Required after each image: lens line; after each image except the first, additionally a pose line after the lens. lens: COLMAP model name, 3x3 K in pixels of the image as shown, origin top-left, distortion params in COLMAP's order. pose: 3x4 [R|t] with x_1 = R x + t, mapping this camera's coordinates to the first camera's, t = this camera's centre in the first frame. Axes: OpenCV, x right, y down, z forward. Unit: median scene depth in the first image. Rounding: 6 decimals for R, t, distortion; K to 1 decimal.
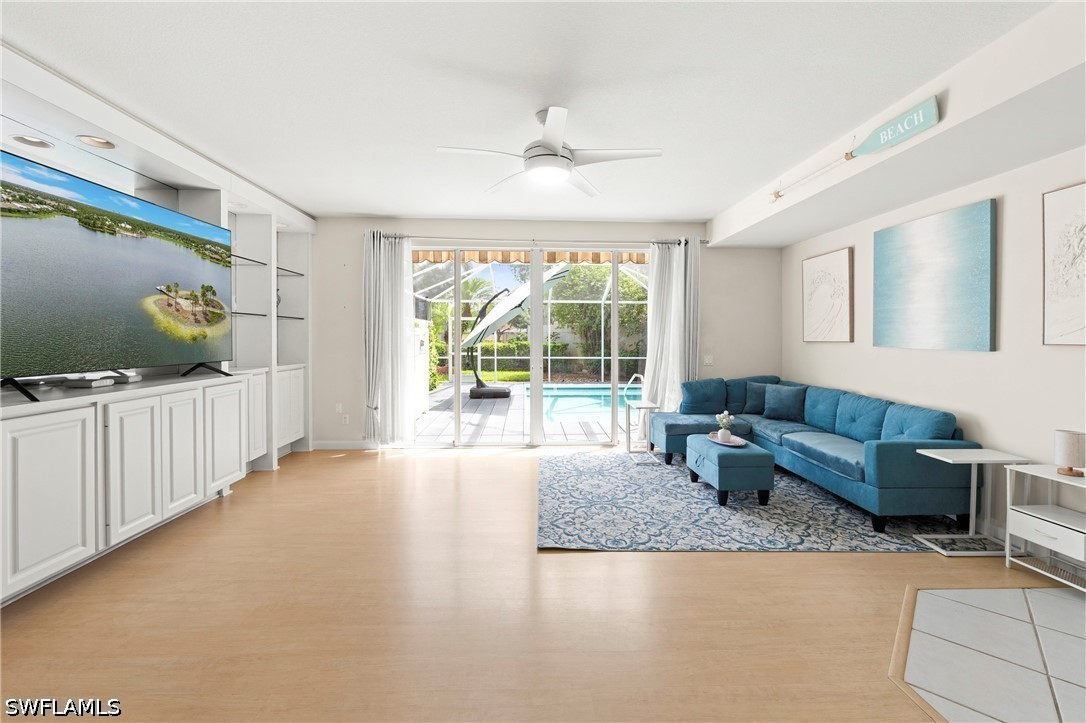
lens RADIAL K [[446.3, 0, 539.4], [0, 446.3, 336.5], [0, 0, 1]] dist [-0.009688, -0.000675]
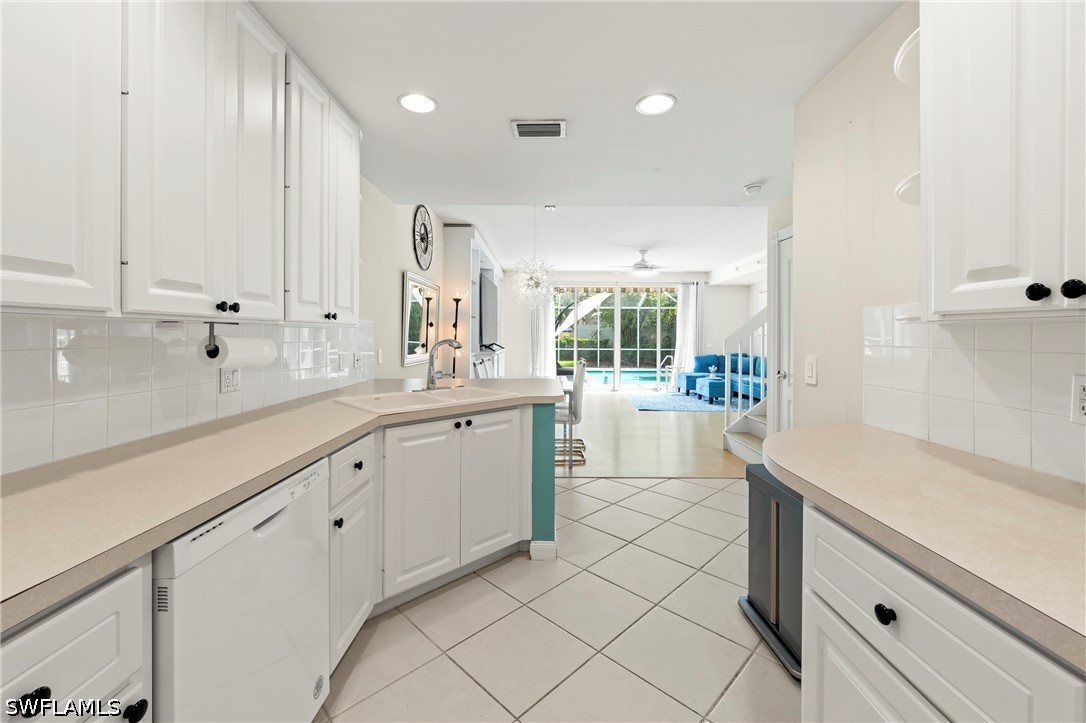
lens RADIAL K [[446.3, 0, 536.4], [0, 446.3, 336.7], [0, 0, 1]] dist [-0.009688, -0.000675]
pose [[0.998975, -0.000143, -0.045264, -0.423567], [0.000386, 0.999986, 0.005354, 0.010359], [0.045262, -0.005366, 0.998961, -1.460747]]
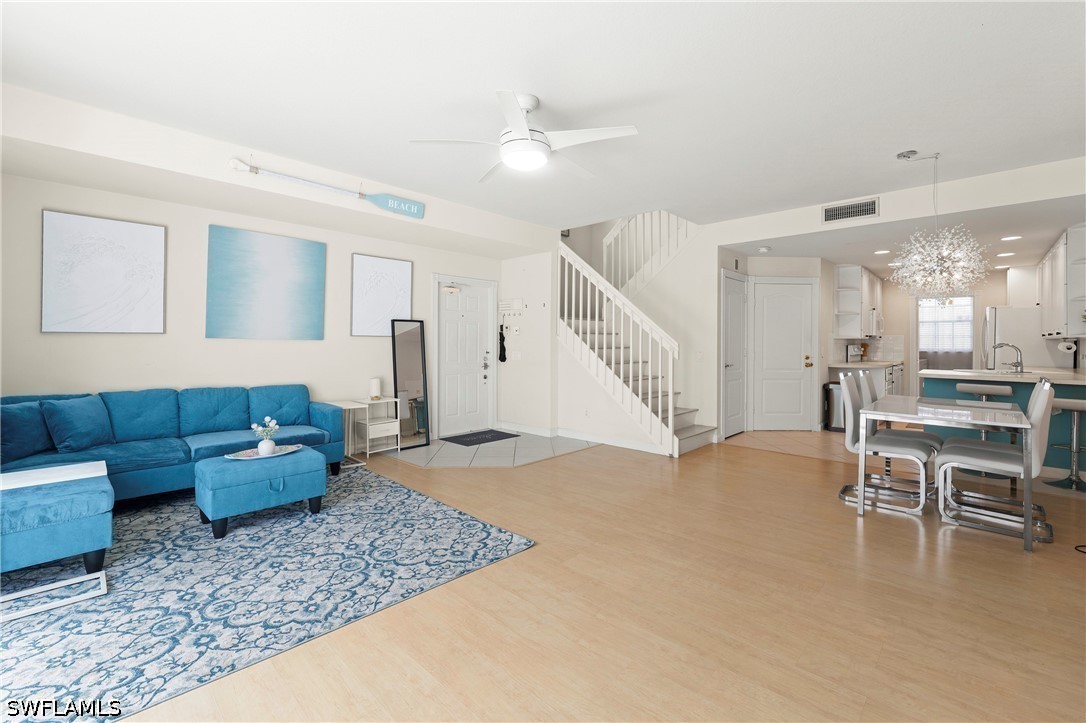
lens RADIAL K [[446.3, 0, 542.0], [0, 446.3, 340.2], [0, 0, 1]] dist [-0.009688, -0.000675]
pose [[-0.692827, -0.004879, 0.721087, -0.592866], [-0.009017, 0.999958, -0.001899, 0.026817], [-0.721047, -0.007818, -0.692842, 1.379531]]
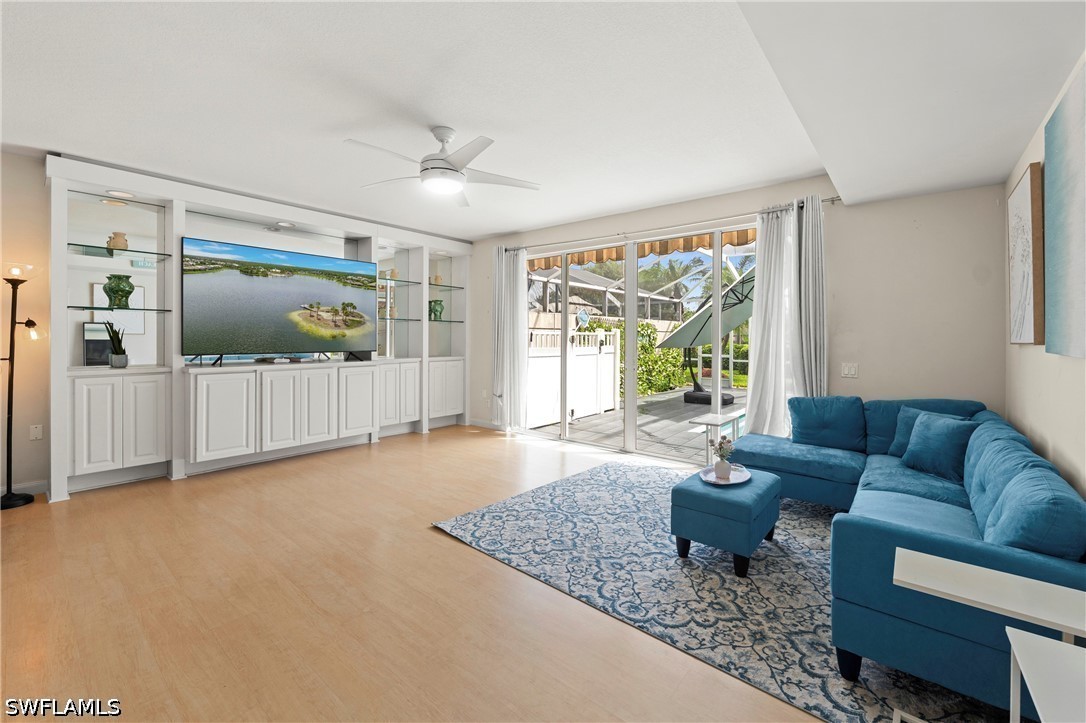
lens RADIAL K [[446.3, 0, 554.2], [0, 446.3, 339.2], [0, 0, 1]] dist [-0.009688, -0.000675]
pose [[0.750682, 0.002910, -0.660657, 0.794707], [-0.001148, 0.999995, 0.003100, 0.006511], [0.660662, -0.001568, 0.750682, 0.303742]]
